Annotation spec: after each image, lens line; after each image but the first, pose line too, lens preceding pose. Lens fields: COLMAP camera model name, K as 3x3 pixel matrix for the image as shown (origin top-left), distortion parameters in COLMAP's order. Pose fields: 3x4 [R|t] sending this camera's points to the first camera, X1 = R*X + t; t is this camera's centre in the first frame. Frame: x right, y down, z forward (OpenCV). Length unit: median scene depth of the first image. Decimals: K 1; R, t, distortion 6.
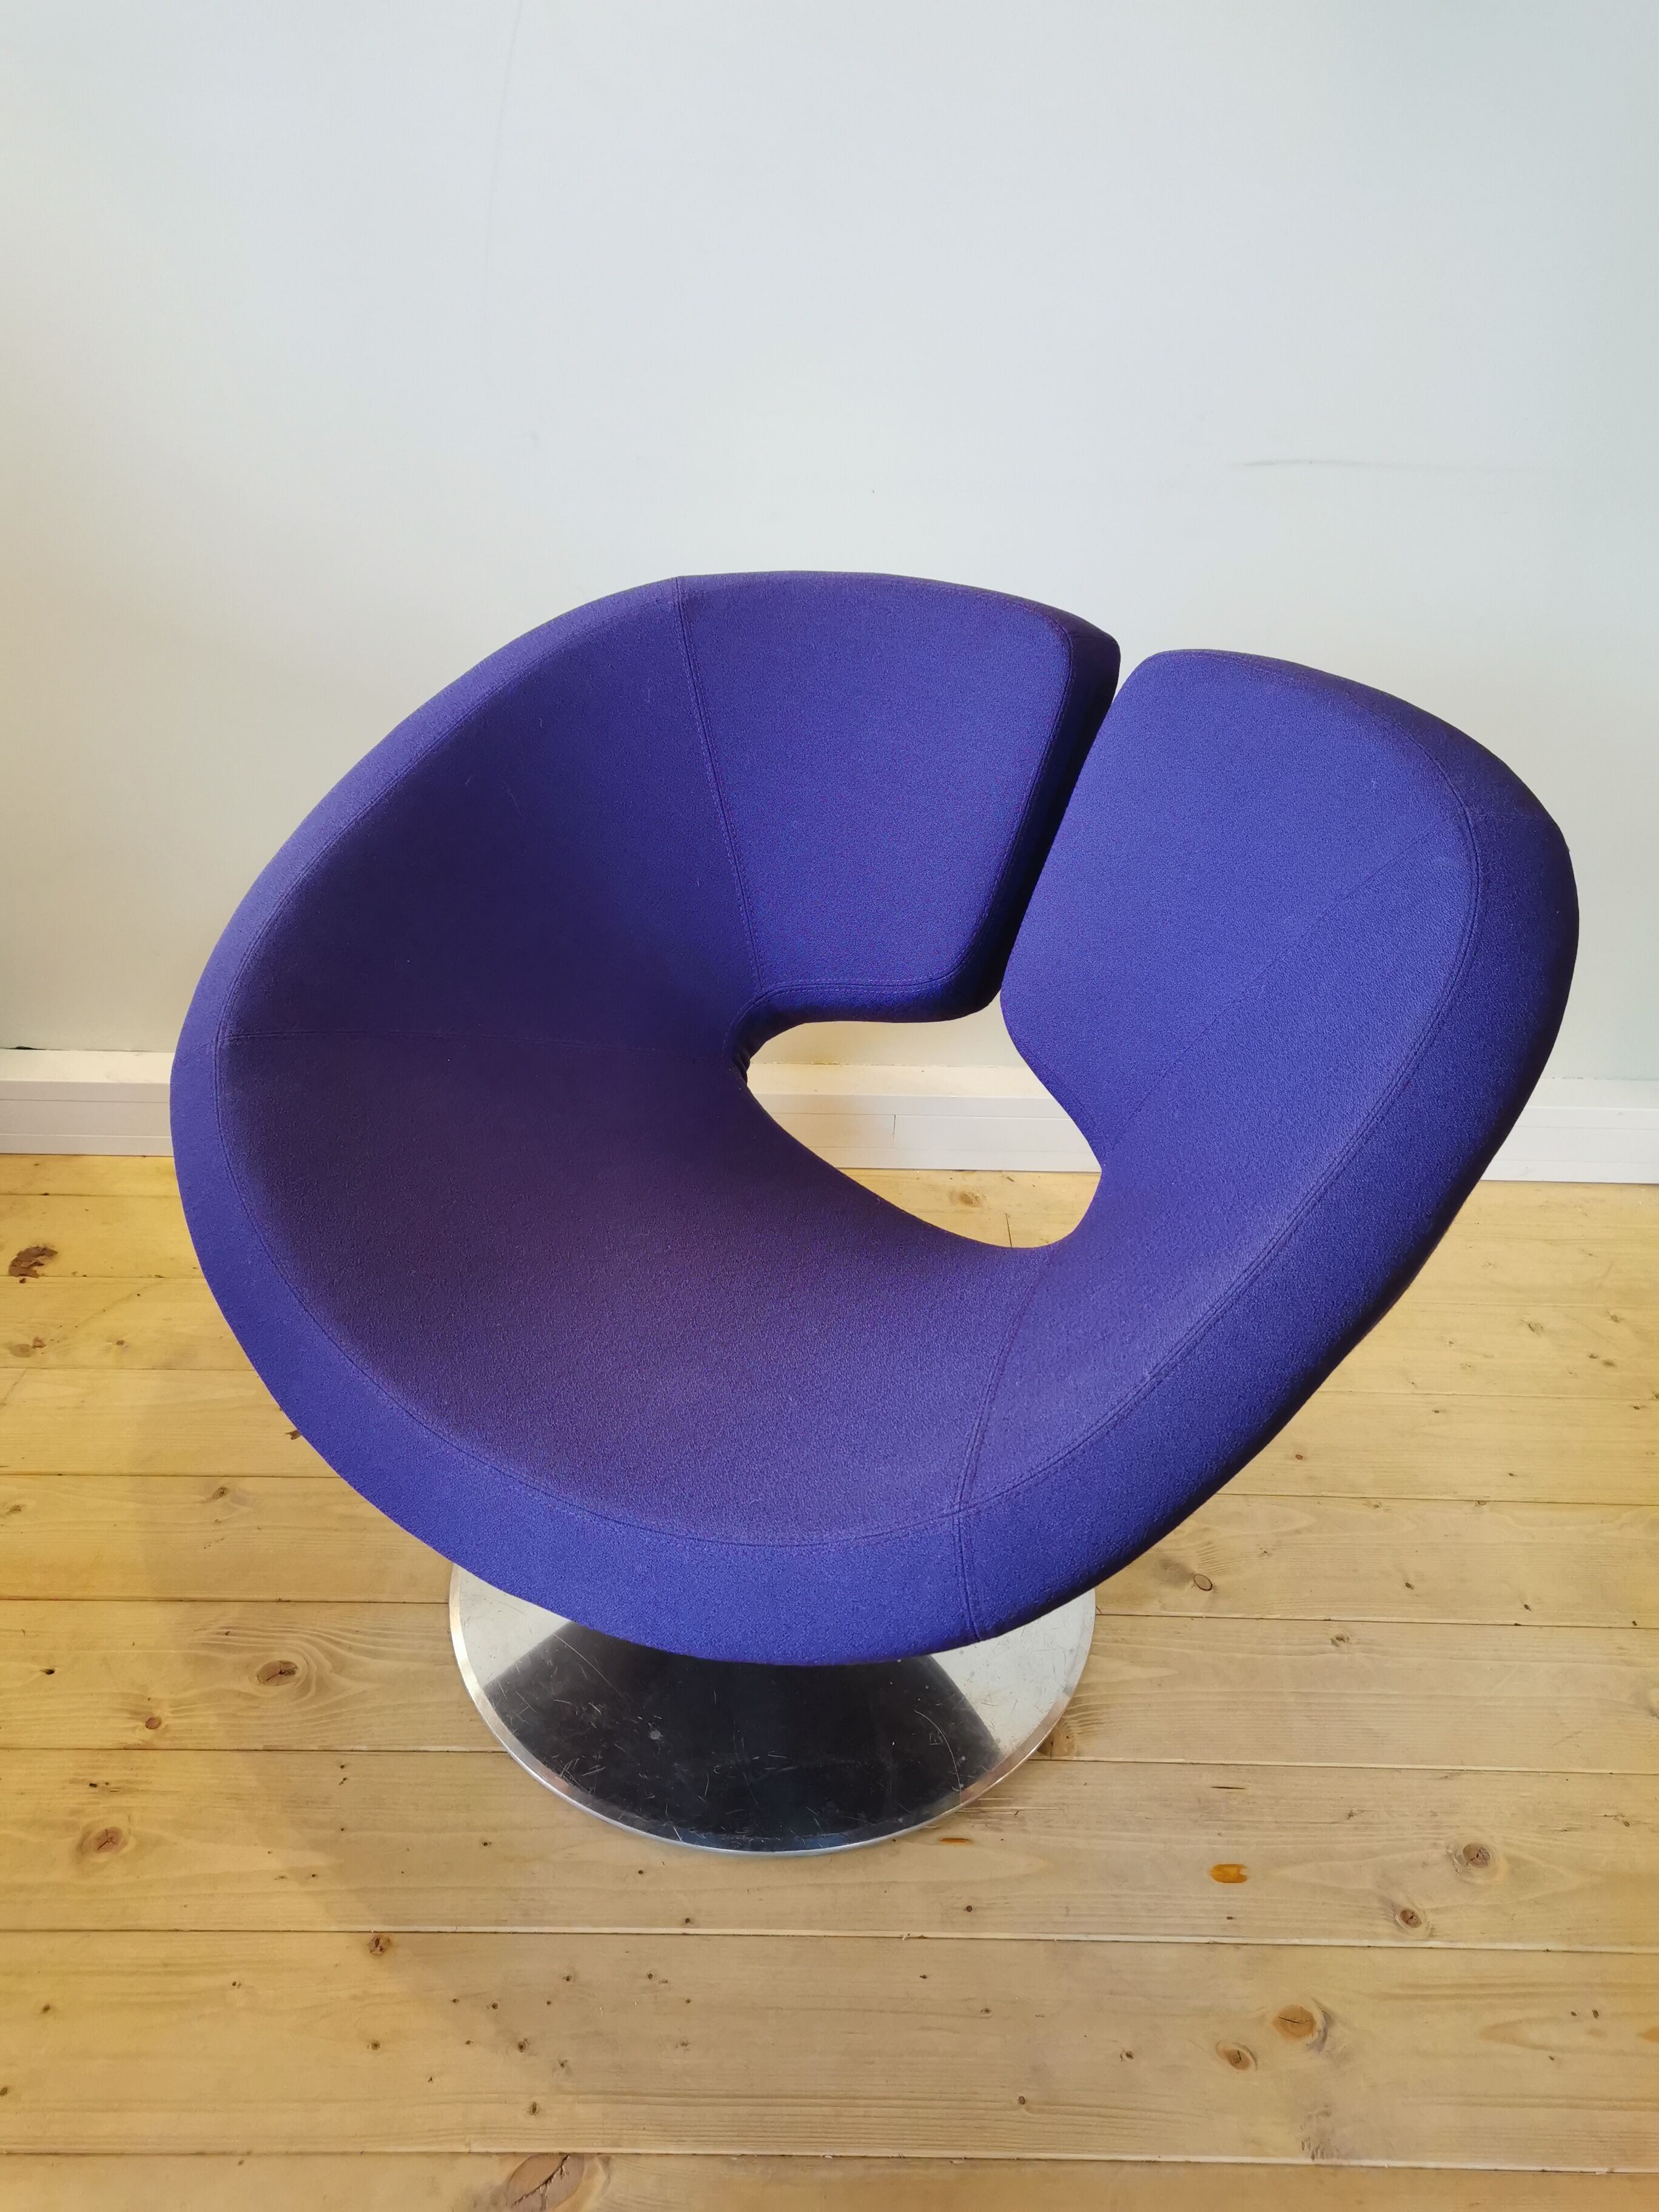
lens RADIAL K [[1809.5, 0, 795.2], [0, 1809.5, 1124.0], [0, 0, 1]] dist [0.011647, 0.003357]
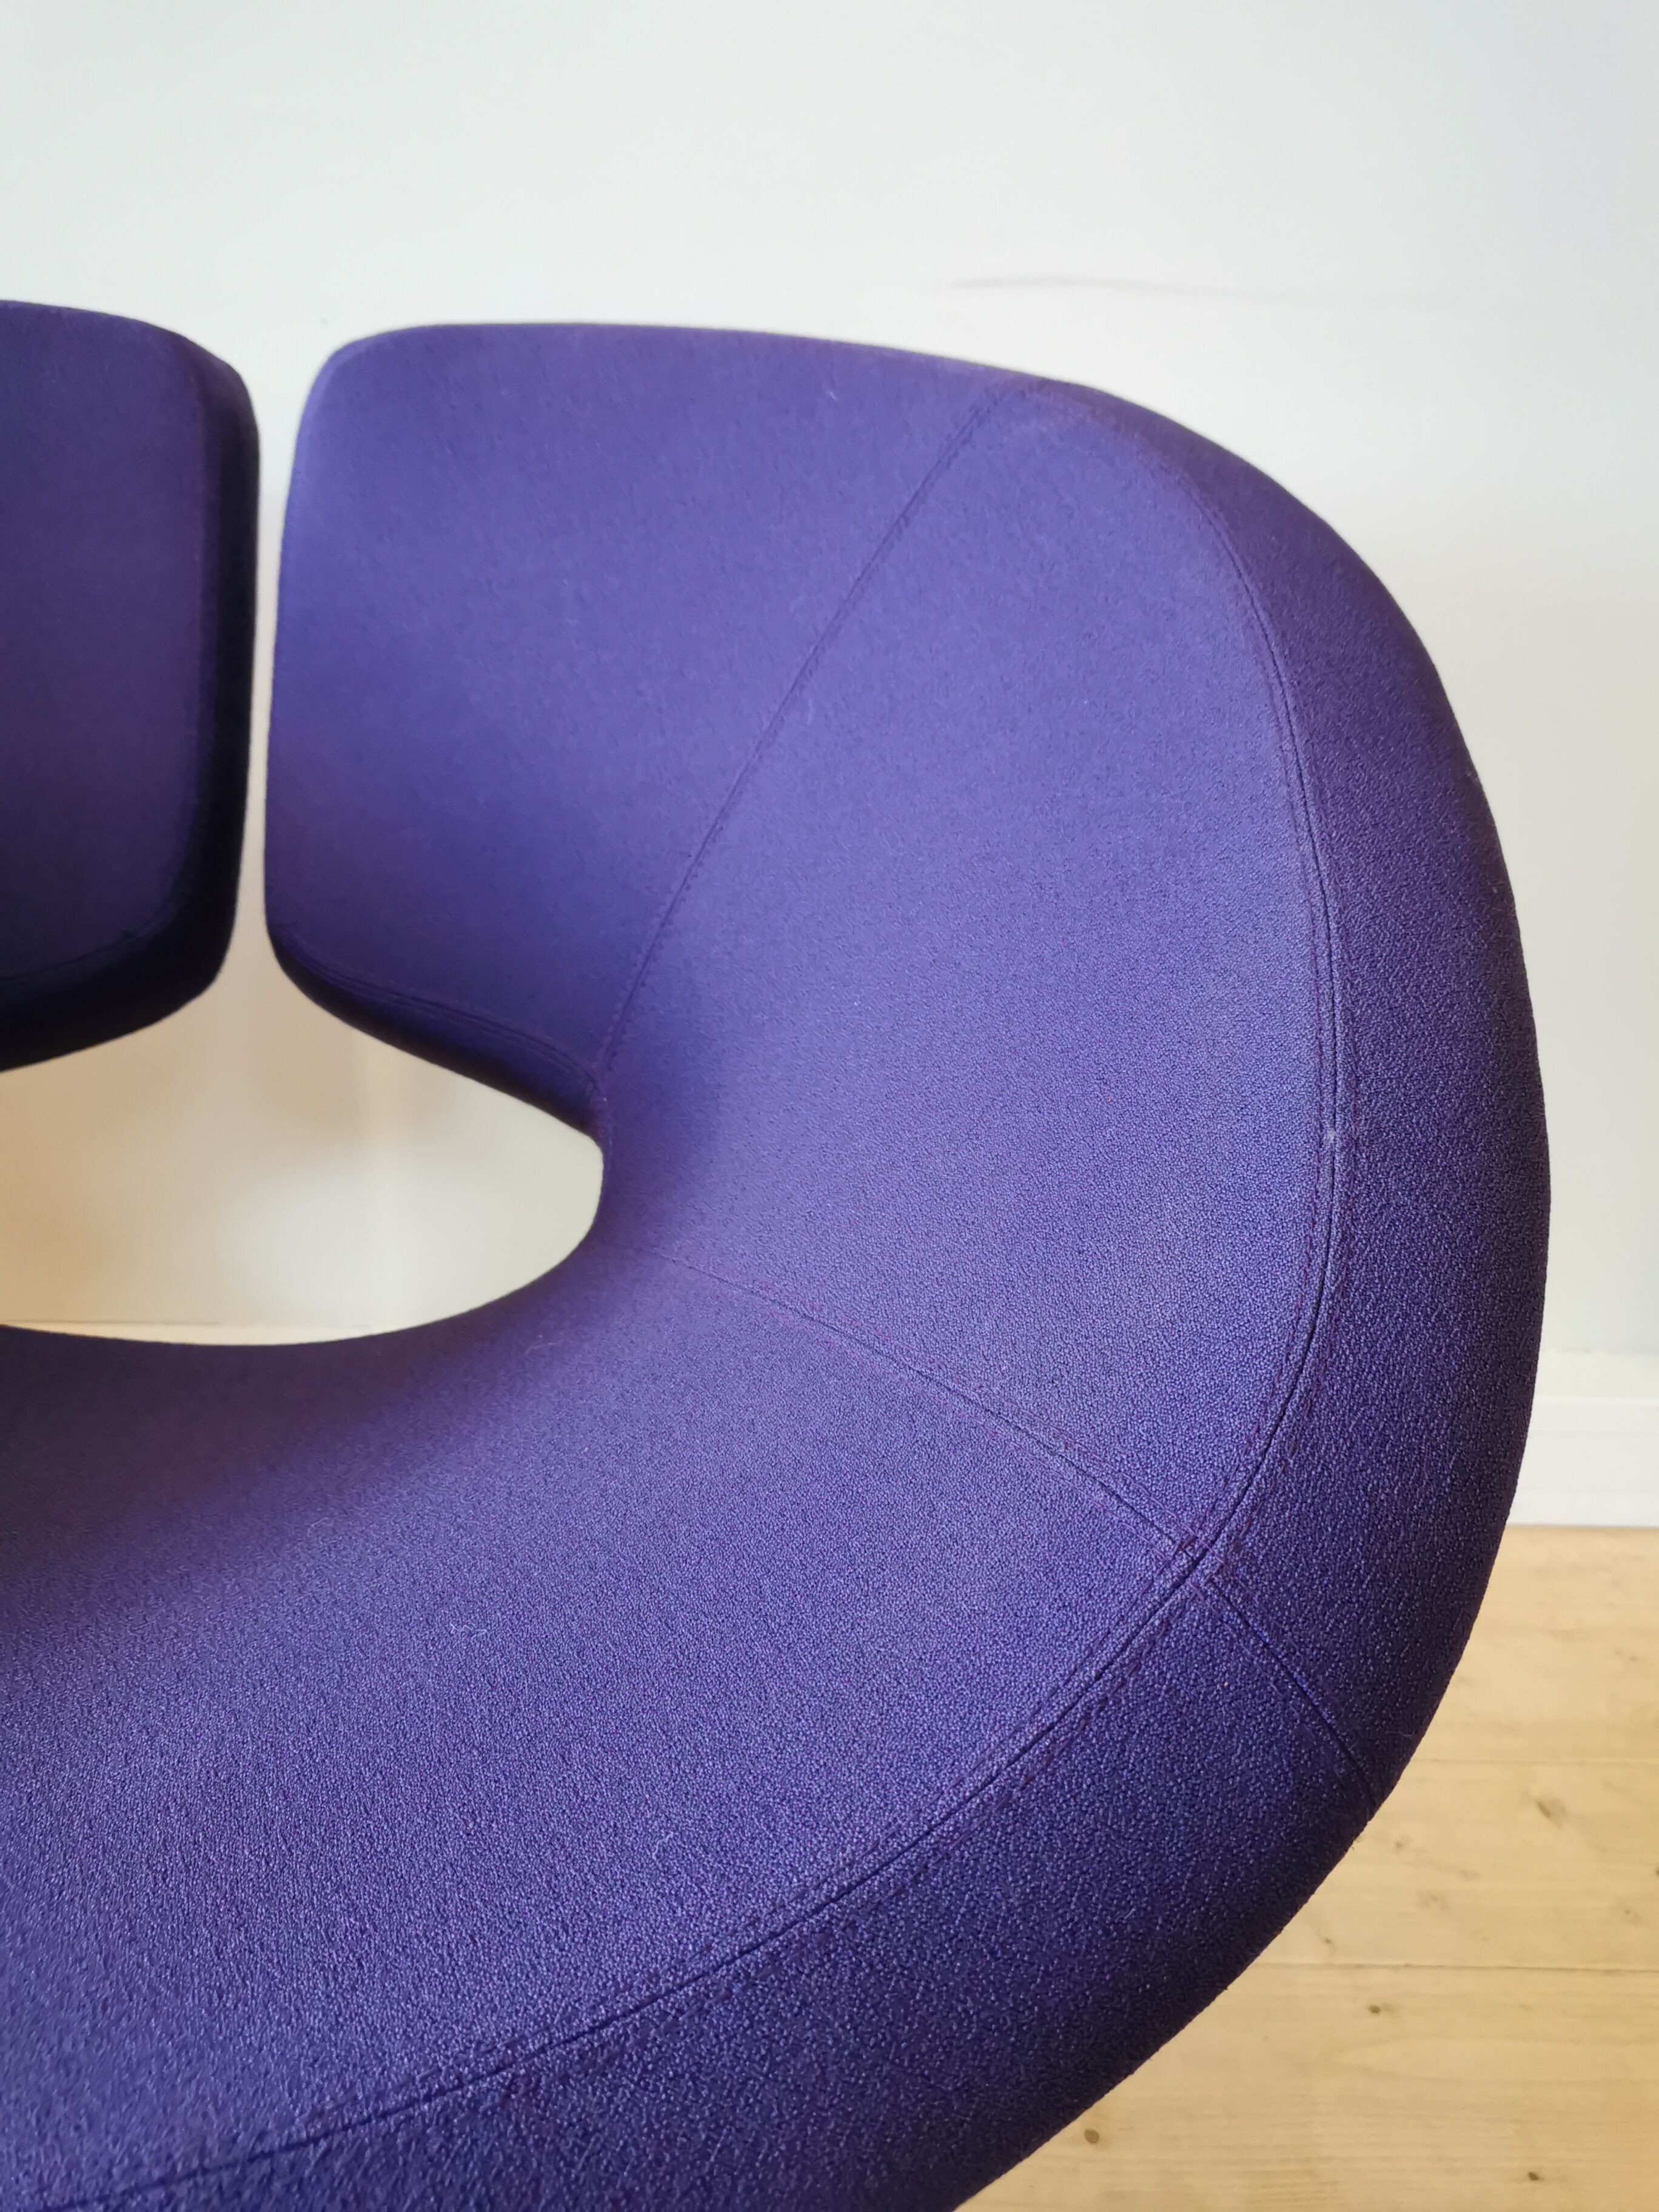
lens RADIAL K [[1809.5, 0, 834.9], [0, 1809.5, 1078.6], [0, 0, 1]] dist [0.011647, 0.003357]
pose [[0.999325, 0.004255, 0.036490, 0.241073], [0.003062, 0.980171, -0.198132, 0.007685], [-0.036609, 0.198110, 0.979496, 0.601986]]
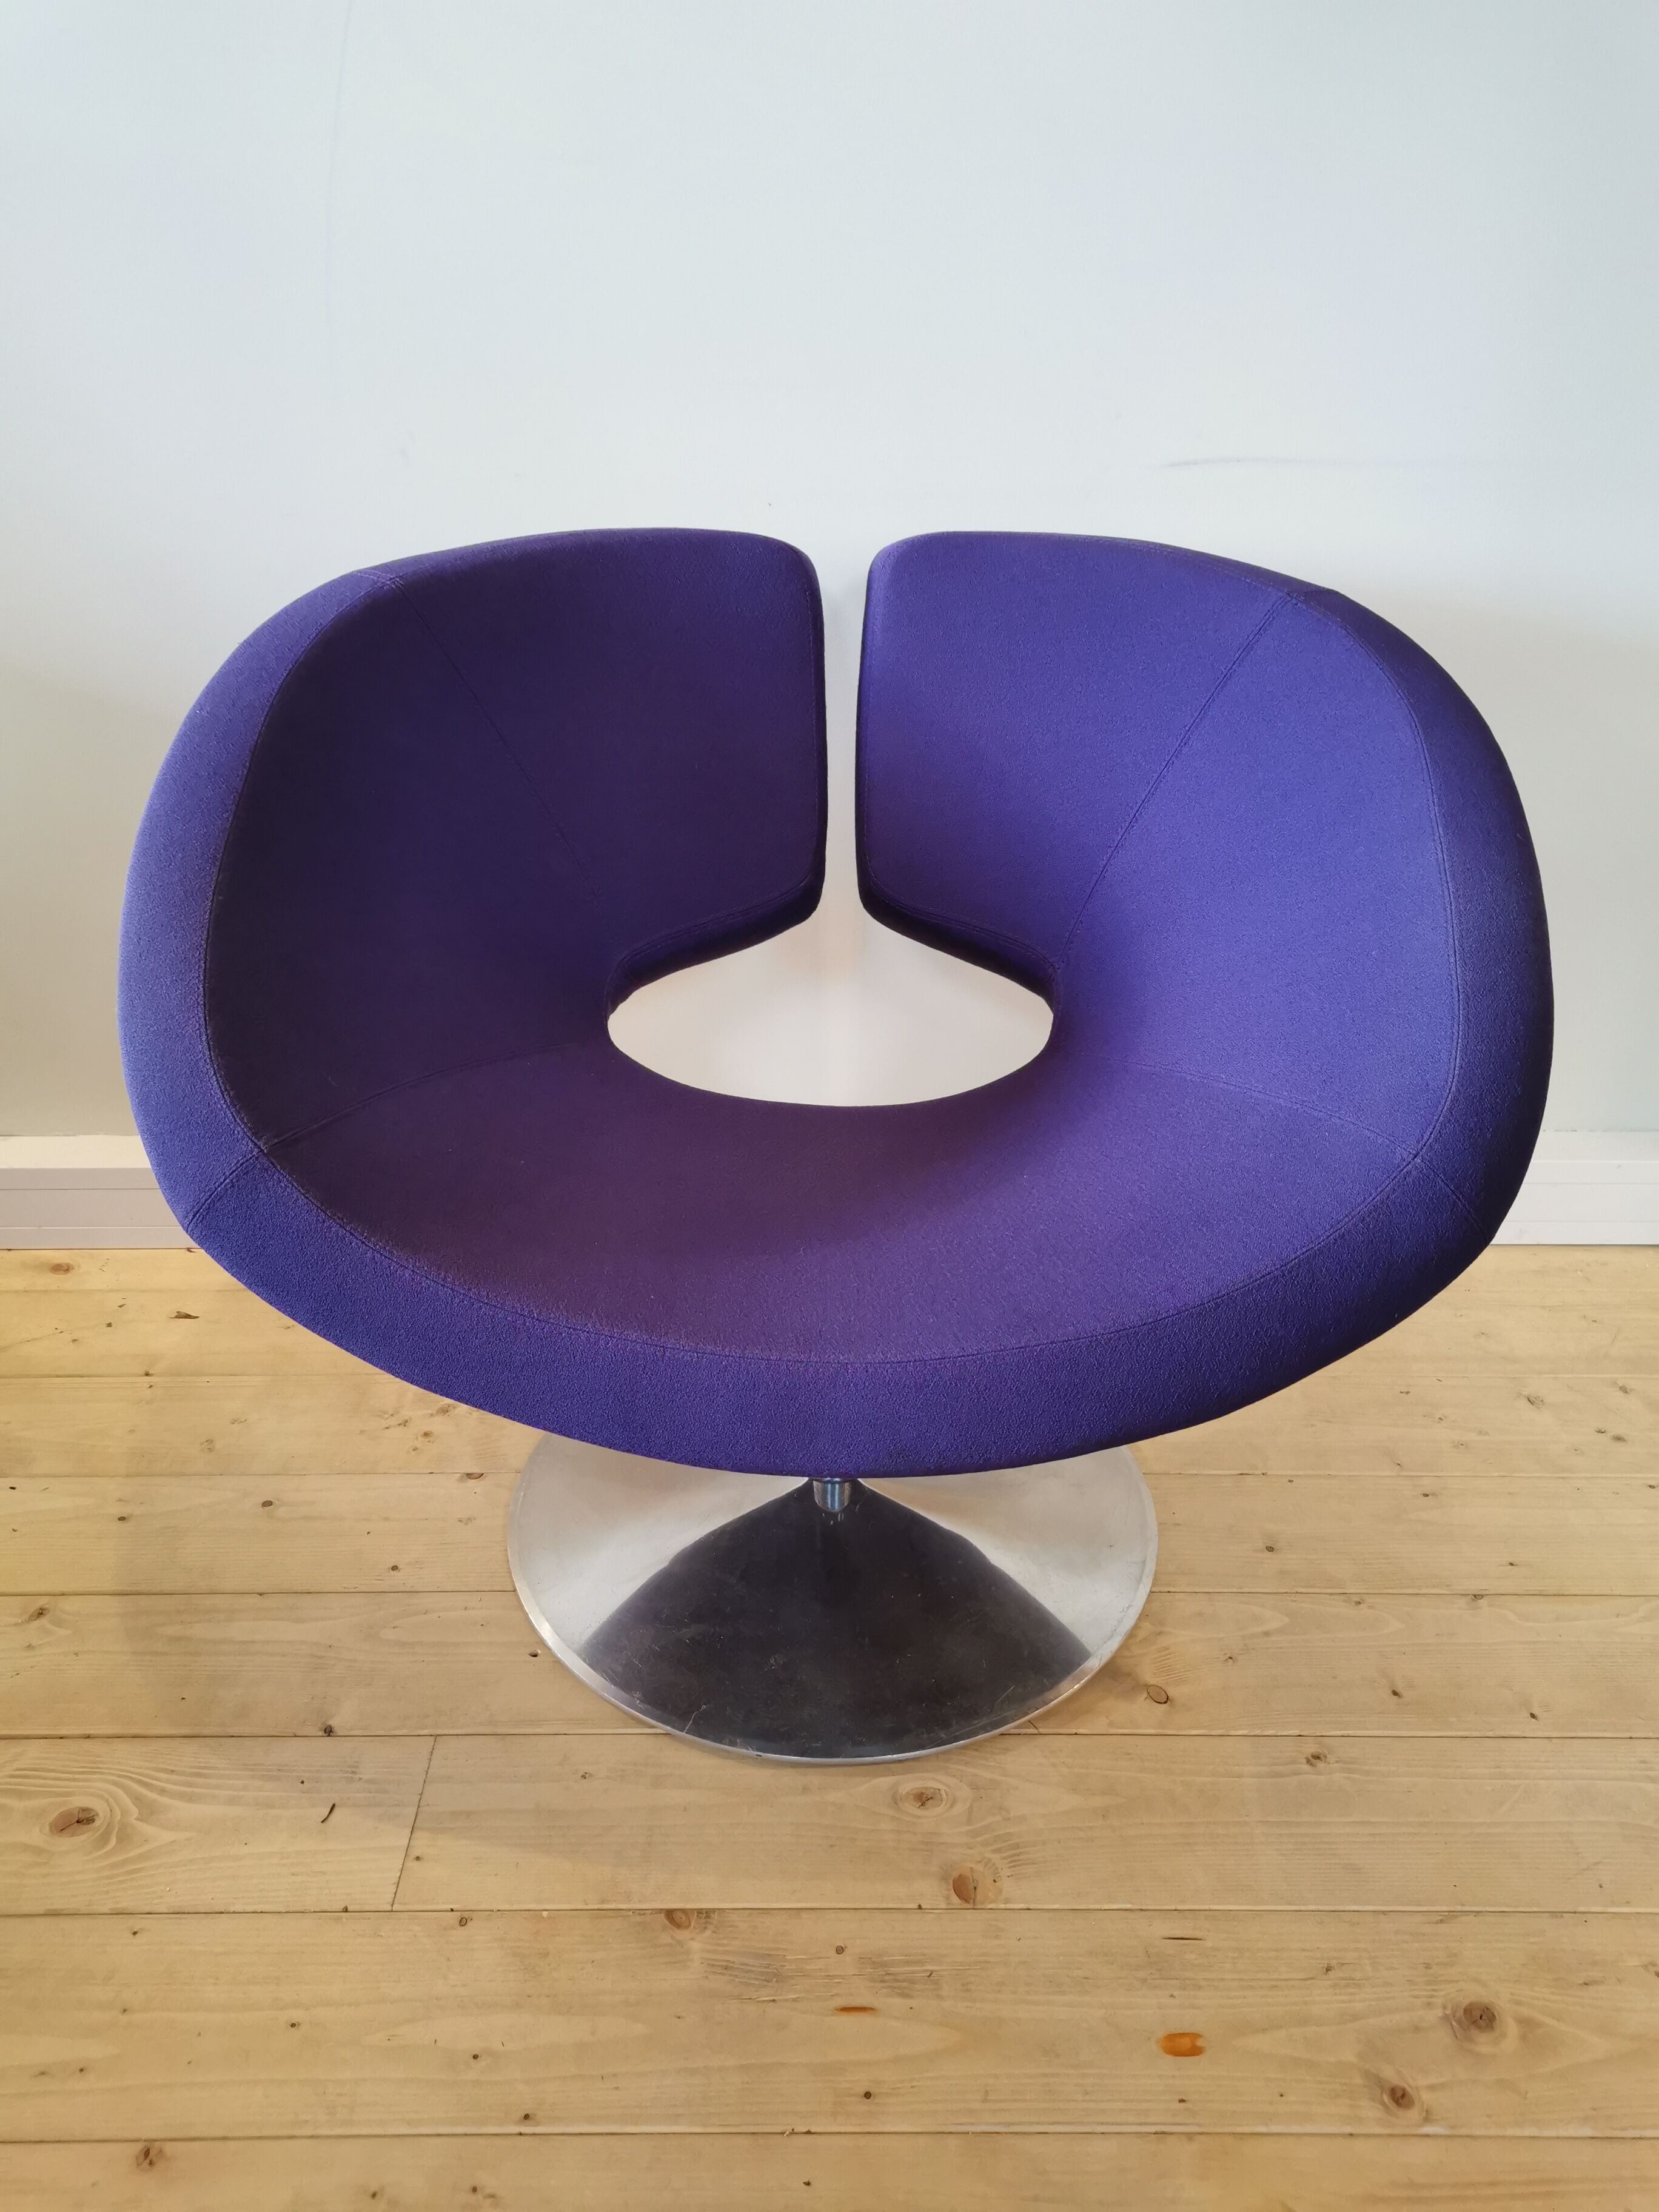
lens RADIAL K [[1809.5, 0, 807.7], [0, 1809.5, 1106.3], [0, 0, 1]] dist [0.011647, 0.003357]
pose [[0.999746, -0.021685, -0.006133, 0.079537], [0.021079, 0.996094, -0.085741, 0.050391], [0.007968, 0.085590, 0.996299, 0.127499]]
